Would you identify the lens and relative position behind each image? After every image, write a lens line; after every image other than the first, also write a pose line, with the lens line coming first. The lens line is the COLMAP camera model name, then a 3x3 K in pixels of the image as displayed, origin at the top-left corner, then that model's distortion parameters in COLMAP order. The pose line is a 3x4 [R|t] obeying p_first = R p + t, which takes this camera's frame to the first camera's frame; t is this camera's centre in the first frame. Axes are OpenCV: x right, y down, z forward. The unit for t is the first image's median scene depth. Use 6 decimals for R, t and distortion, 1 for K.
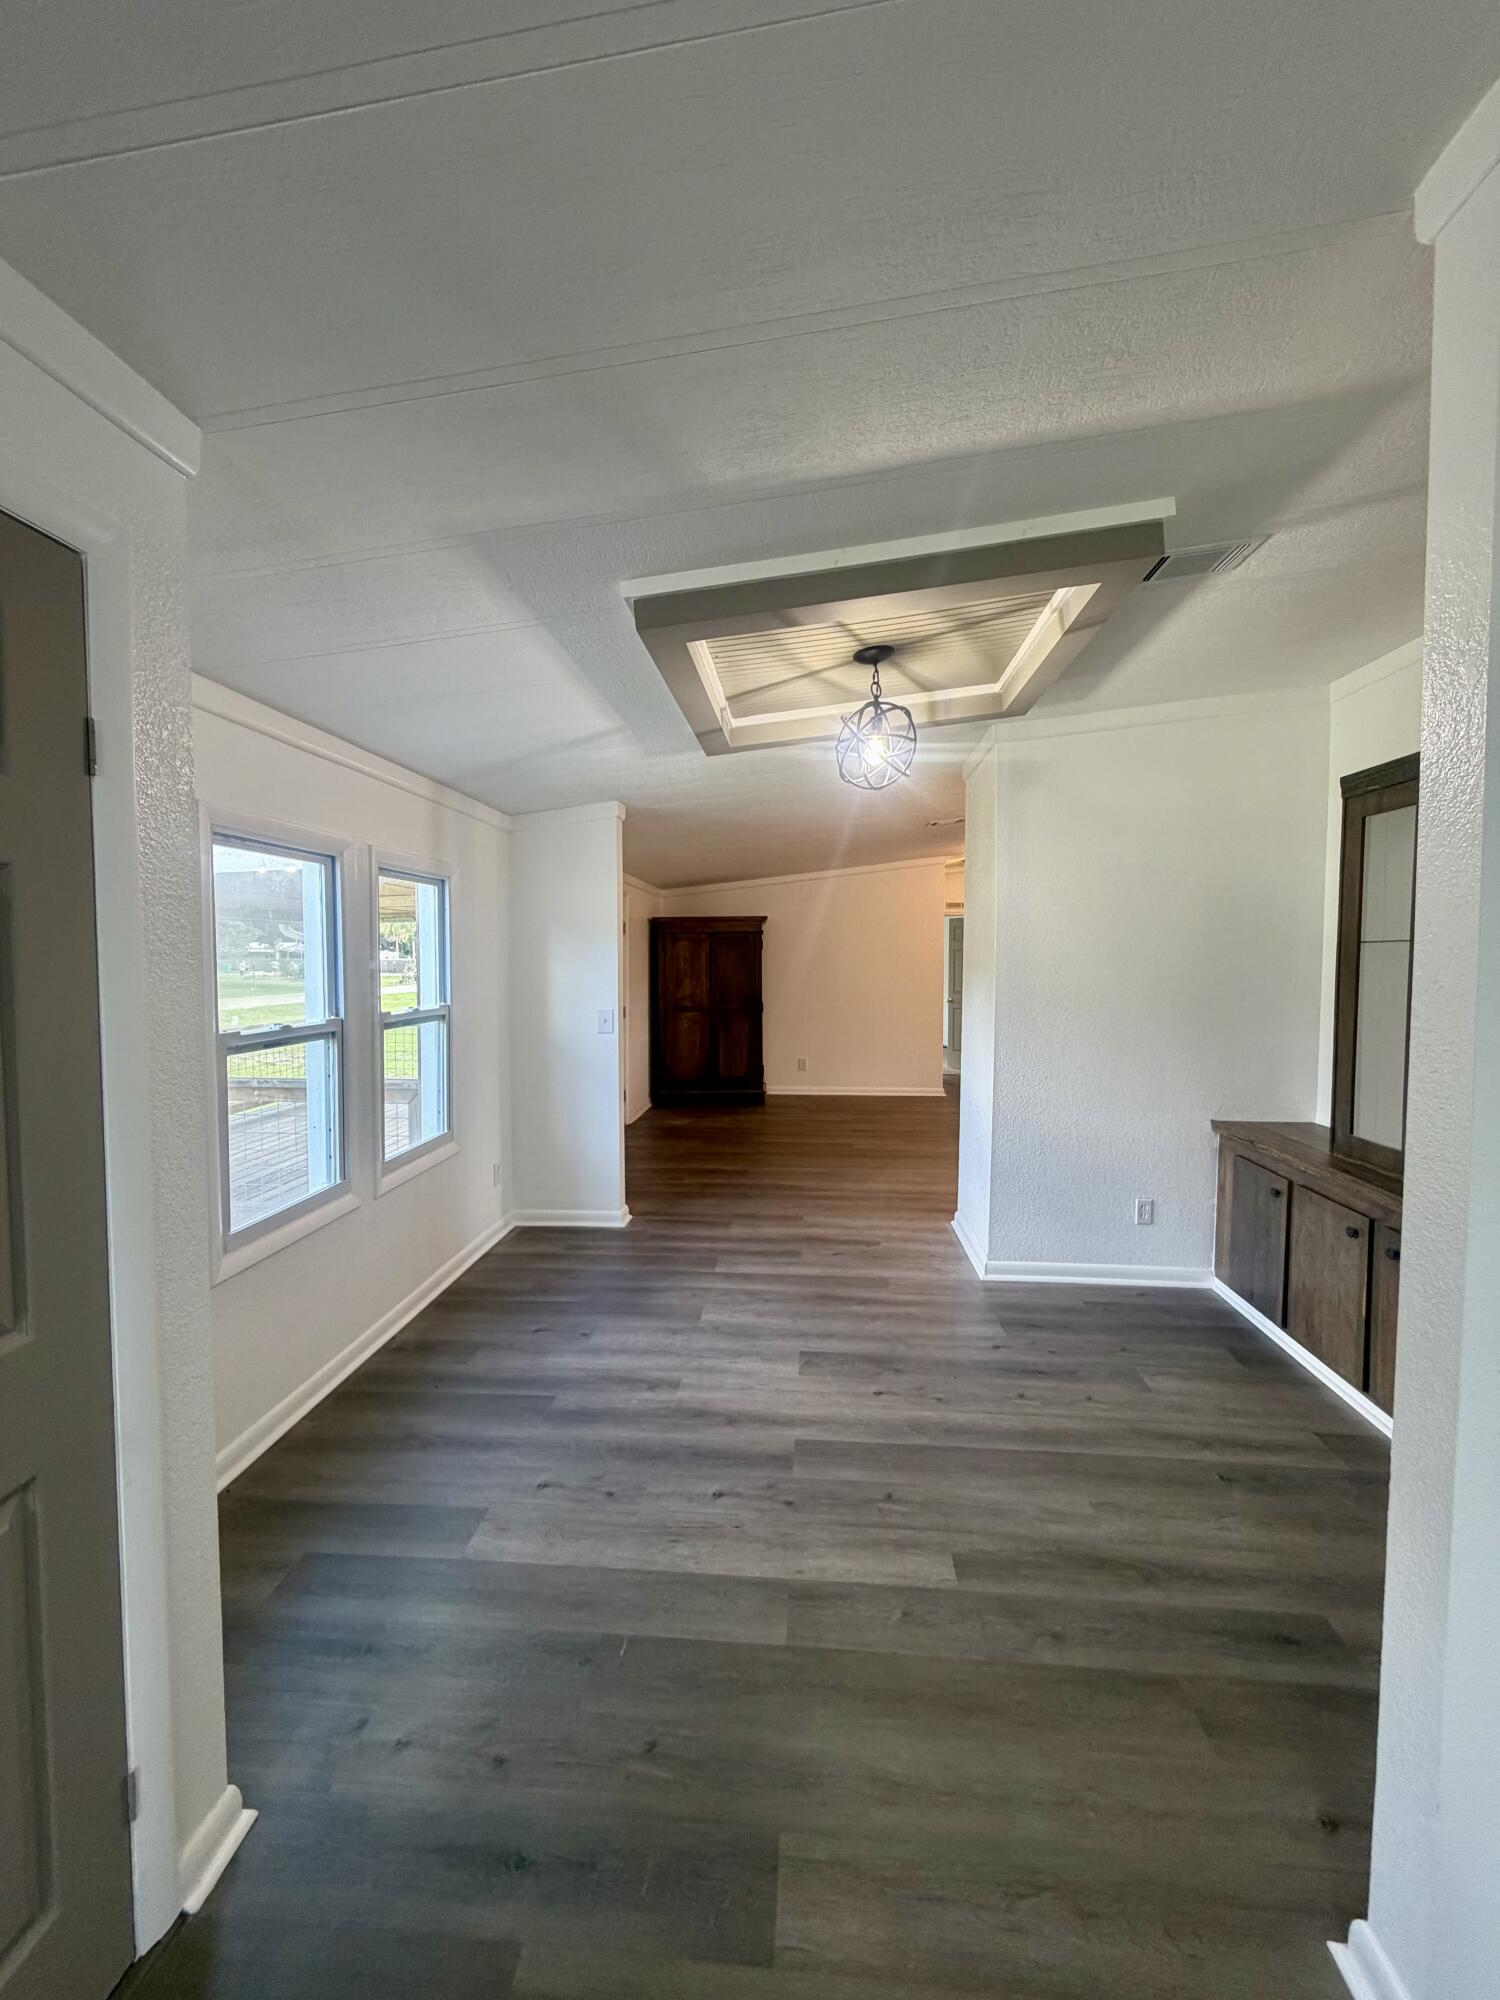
lens RADIAL K [[798.4, 0, 753.1], [0, 798.4, 996.7], [0, 0, 1]] dist [0.000957, 0.000421]
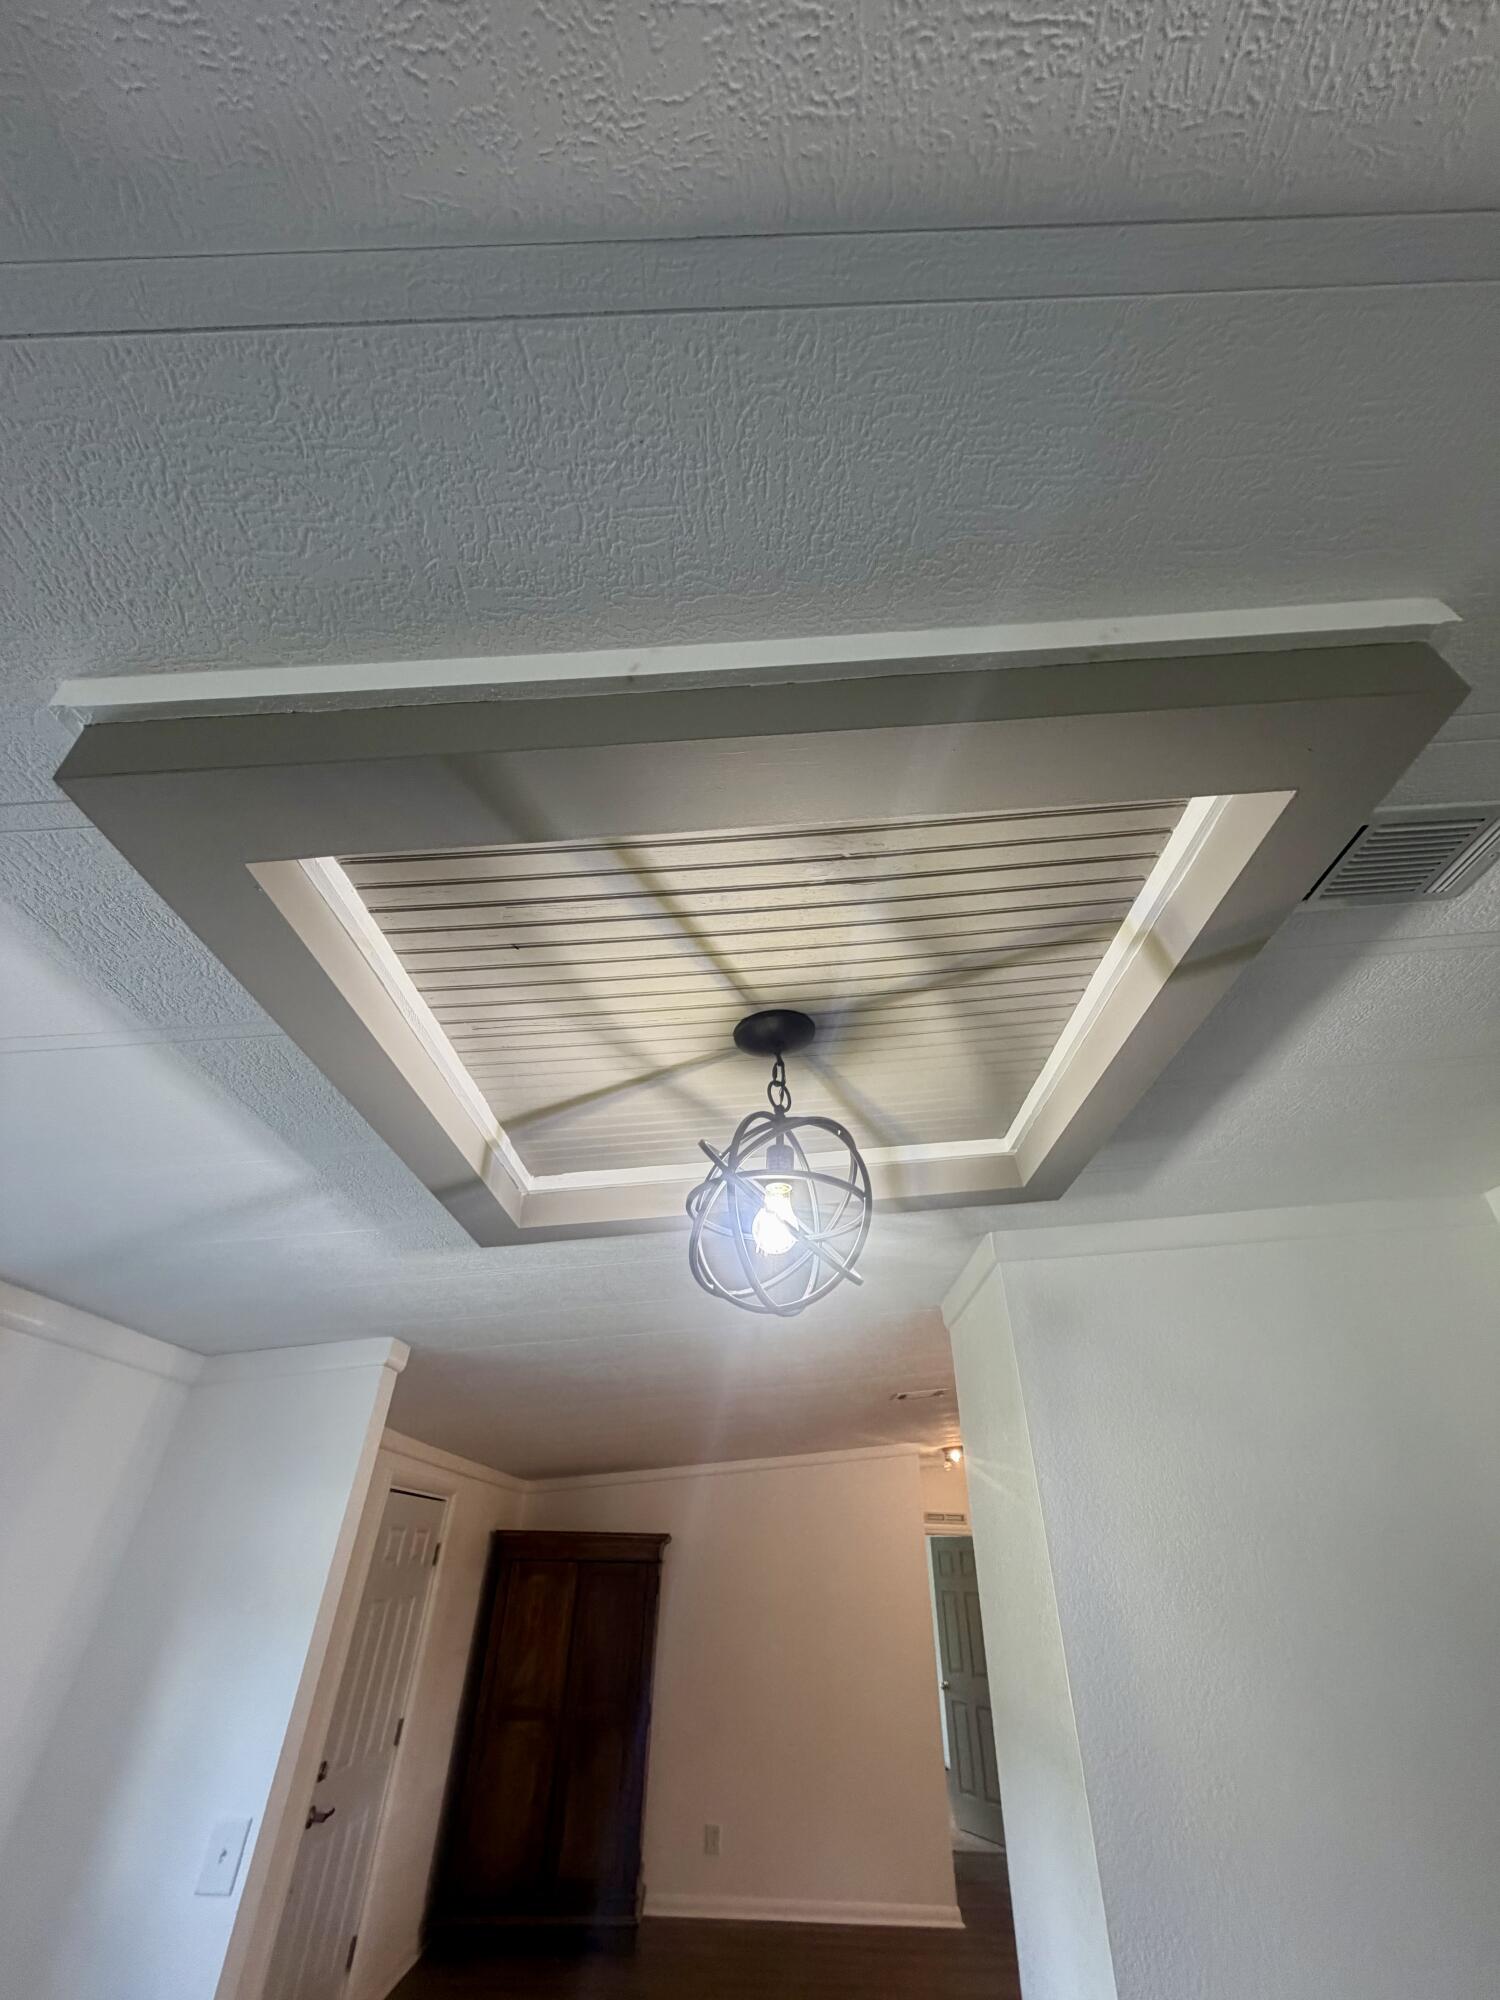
lens RADIAL K [[791.4, 0, 748.0], [0, 791.4, 974.5], [0, 0, 1]] dist [-0.016261, 0.000052]
pose [[0.997763, 0.057896, 0.033424, 0.096444], [-0.023222, 0.769004, -0.638822, -0.116921], [-0.062689, 0.636617, 0.768628, 0.496395]]
